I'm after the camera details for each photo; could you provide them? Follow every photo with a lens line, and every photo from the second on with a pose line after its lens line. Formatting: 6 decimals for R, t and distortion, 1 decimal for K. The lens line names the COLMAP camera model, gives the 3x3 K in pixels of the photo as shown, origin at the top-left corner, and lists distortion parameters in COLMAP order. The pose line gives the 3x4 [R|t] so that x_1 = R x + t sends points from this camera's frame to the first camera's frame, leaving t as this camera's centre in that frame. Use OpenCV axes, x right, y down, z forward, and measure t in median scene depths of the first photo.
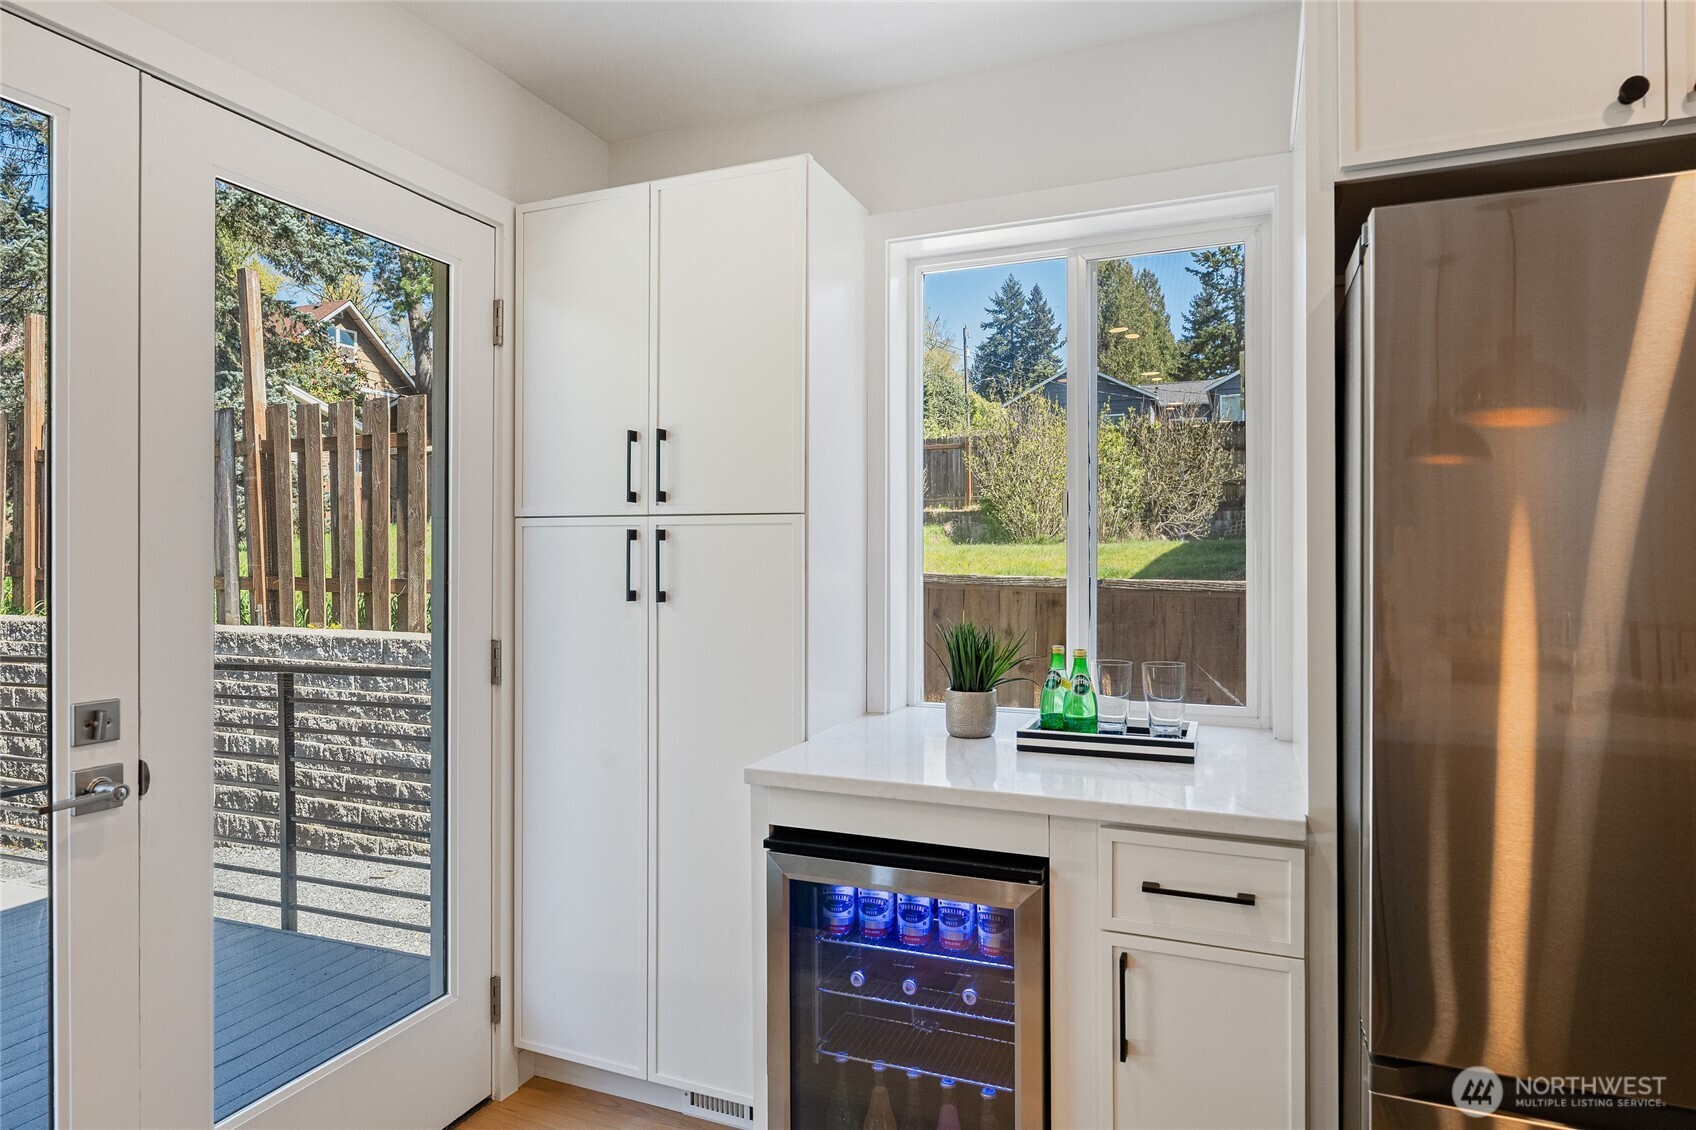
lens RADIAL K [[946.8, 0, 851.8], [0, 946.8, 559.7], [0, 0, 1]] dist [0.001904, 0.000262]
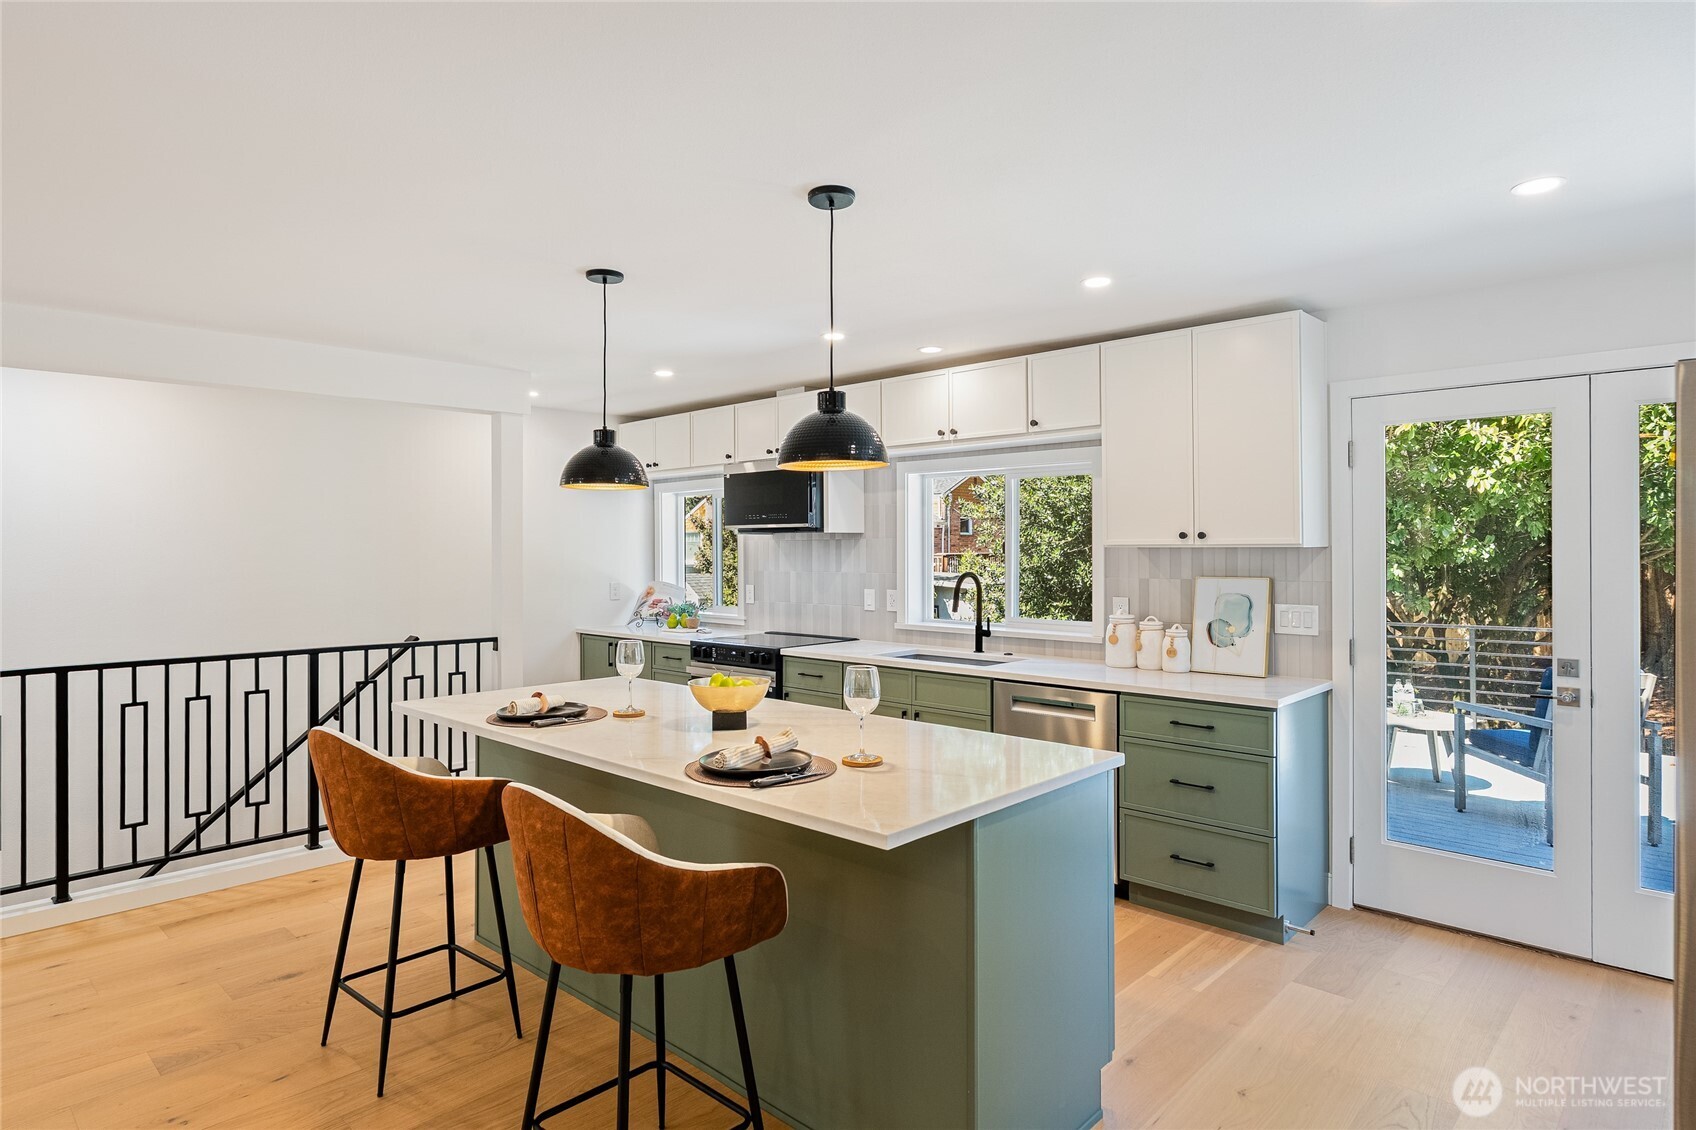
lens RADIAL K [[938.9, 0, 849.4], [0, 938.9, 542.1], [0, 0, 1]] dist [-0.000740, -0.000044]
pose [[-0.365232, -0.002997, -0.930912, 1.344155], [-0.001476, 0.999995, -0.002640, -0.085286], [0.930916, 0.000410, -0.365234, 0.141522]]
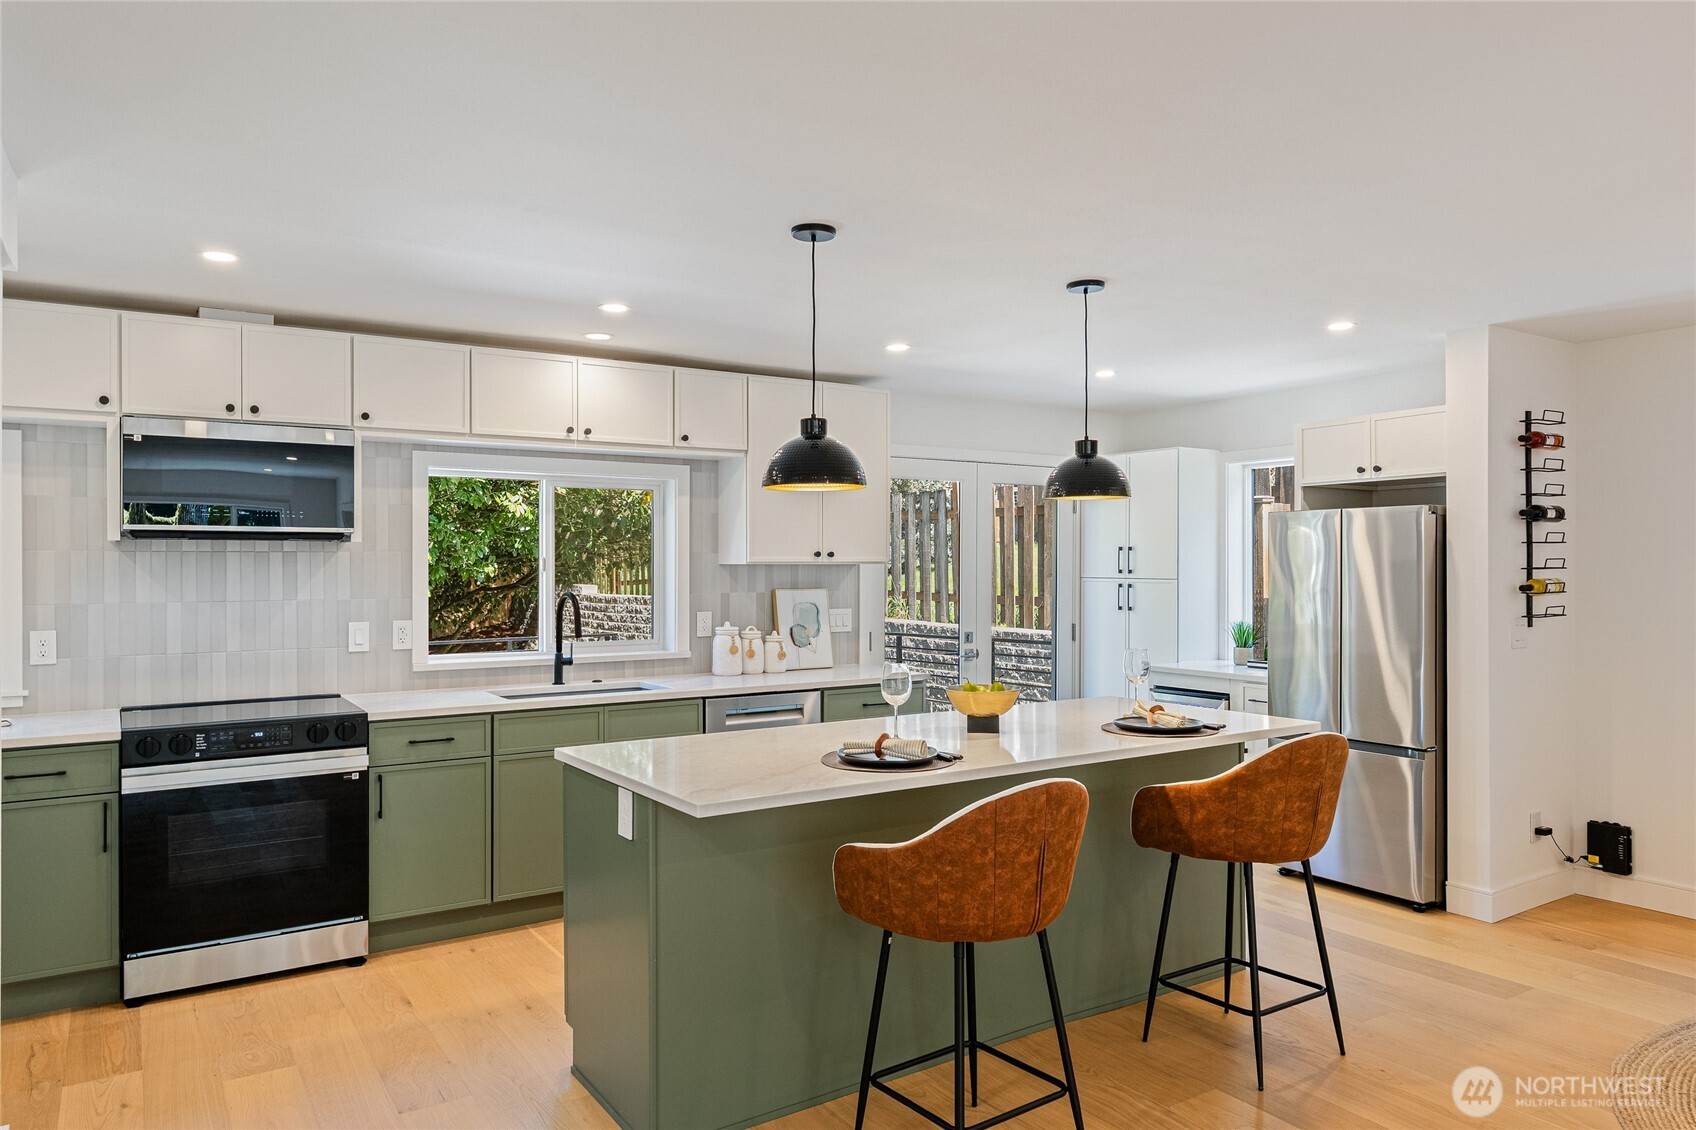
lens RADIAL K [[1125.6, 0, 848.0], [0, 1125.6, 565.0], [0, 0, 1]] dist [-0.000296, -0.000738]
pose [[0.818716, 0.000248, -0.574199, 0.965752], [-0.003335, 0.999985, -0.004323, -0.067674], [0.574189, 0.005454, 0.818704, -2.050199]]
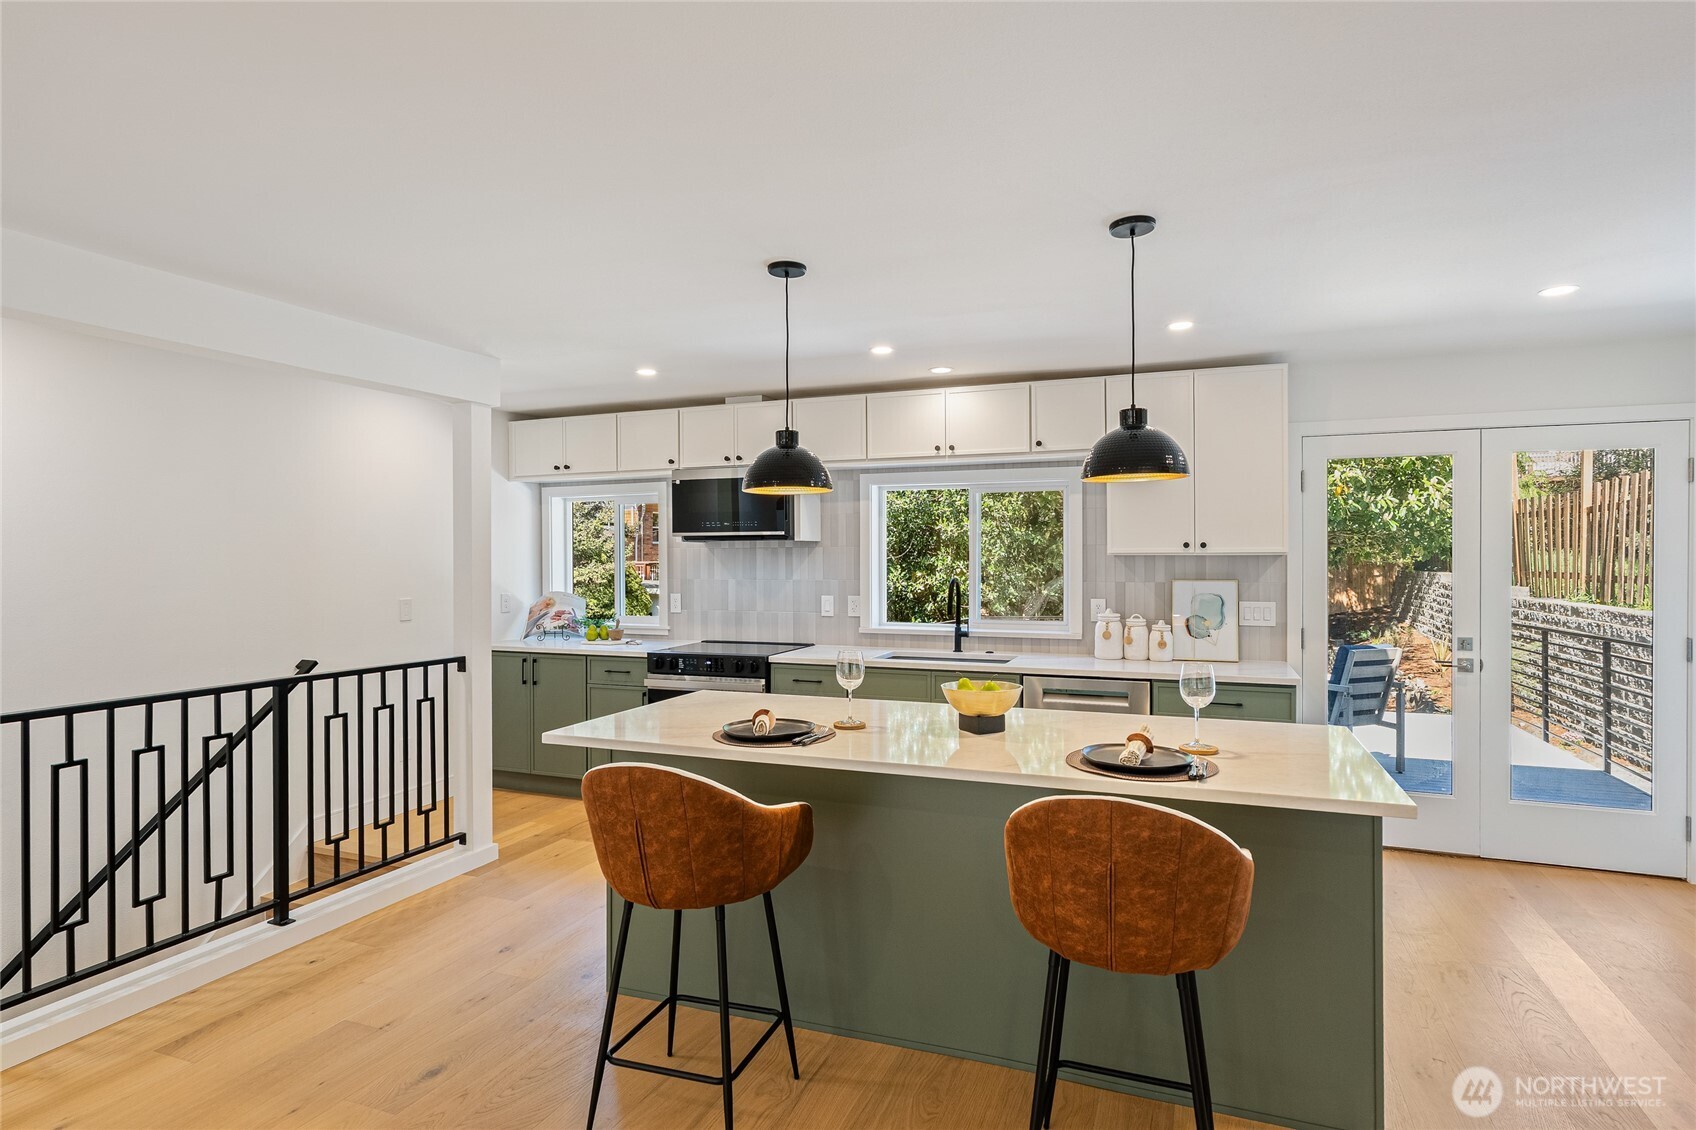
lens RADIAL K [[888.0, 0, 853.1], [0, 888.0, 559.2], [0, 0, 1]] dist [-0.000778, -0.000528]
pose [[0.008656, 0.005205, -0.999949, 1.447349], [-0.003152, 0.999982, 0.005178, -0.079559], [0.999958, 0.003107, 0.008672, -0.715927]]
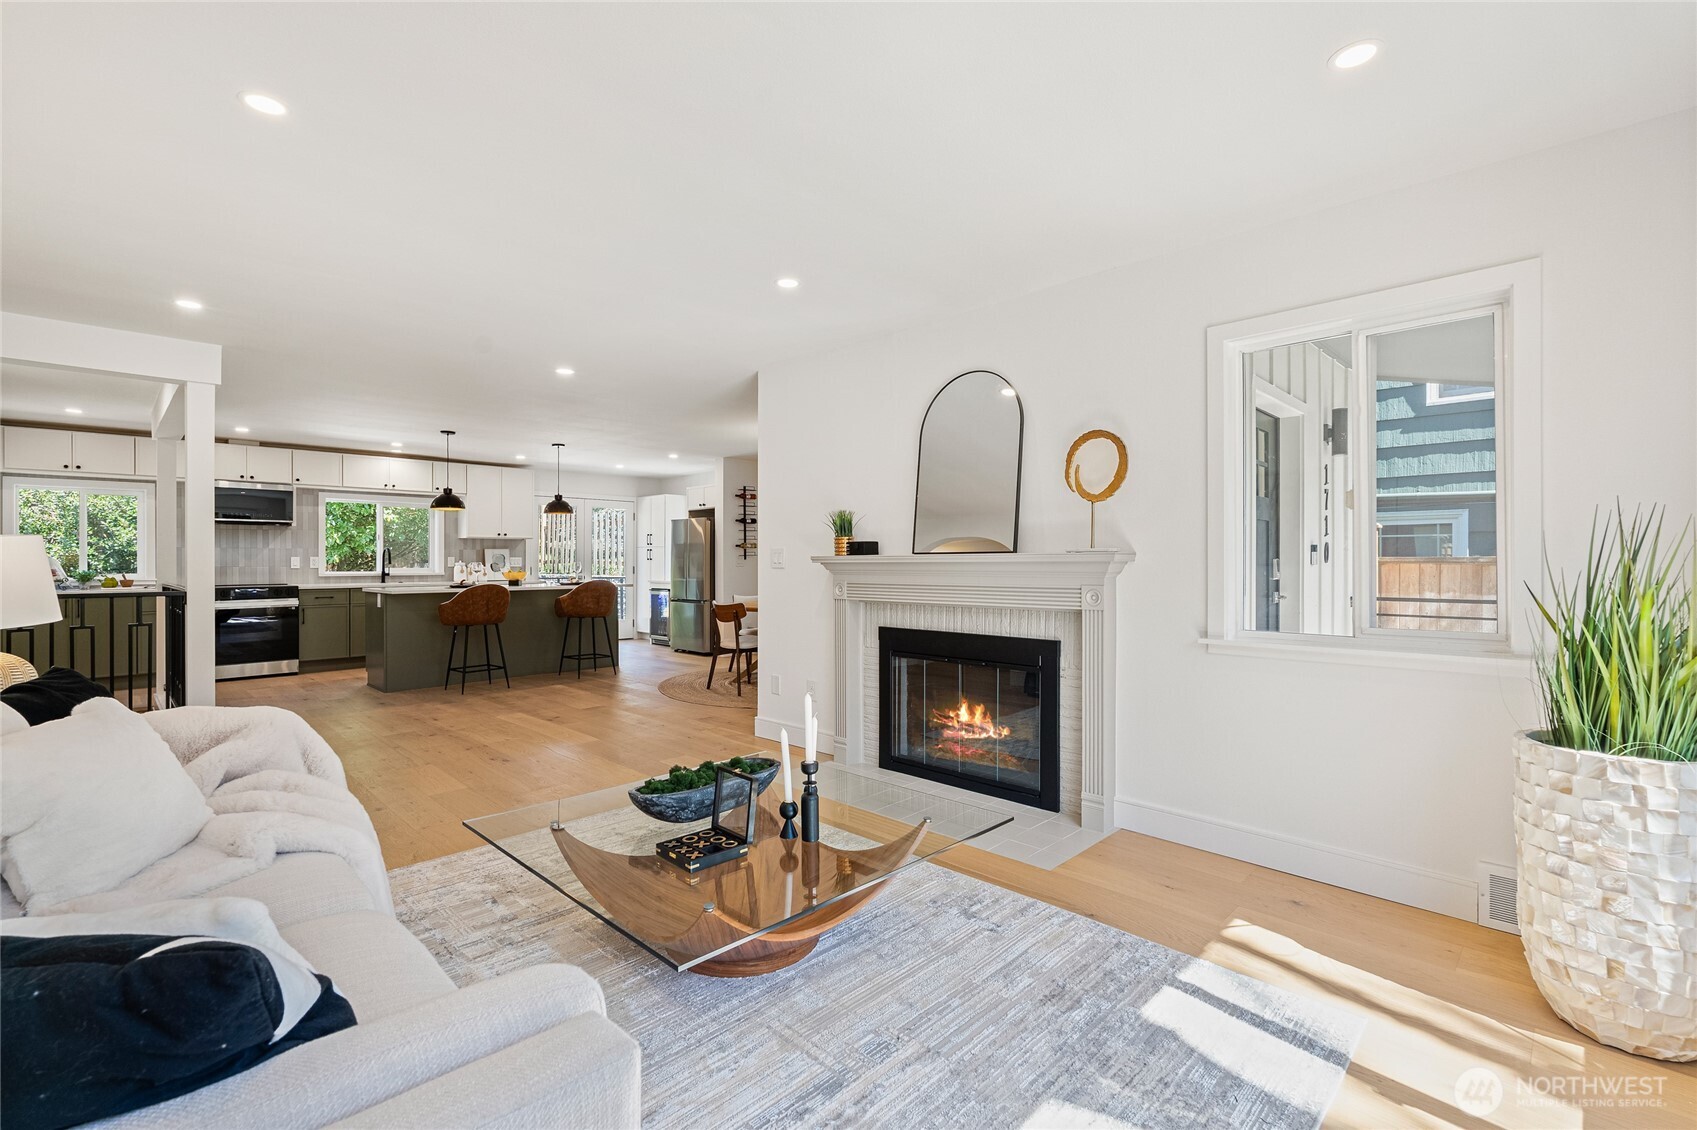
lens RADIAL K [[753.8, 0, 848.8], [0, 753.8, 561.4], [0, 0, 1]] dist [0.000700, -0.005220]
pose [[0.923656, 0.001247, -0.383222, 3.063181], [-0.002810, 0.999990, -0.003519, 0.067488], [0.383213, 0.004327, 0.923650, -3.300562]]
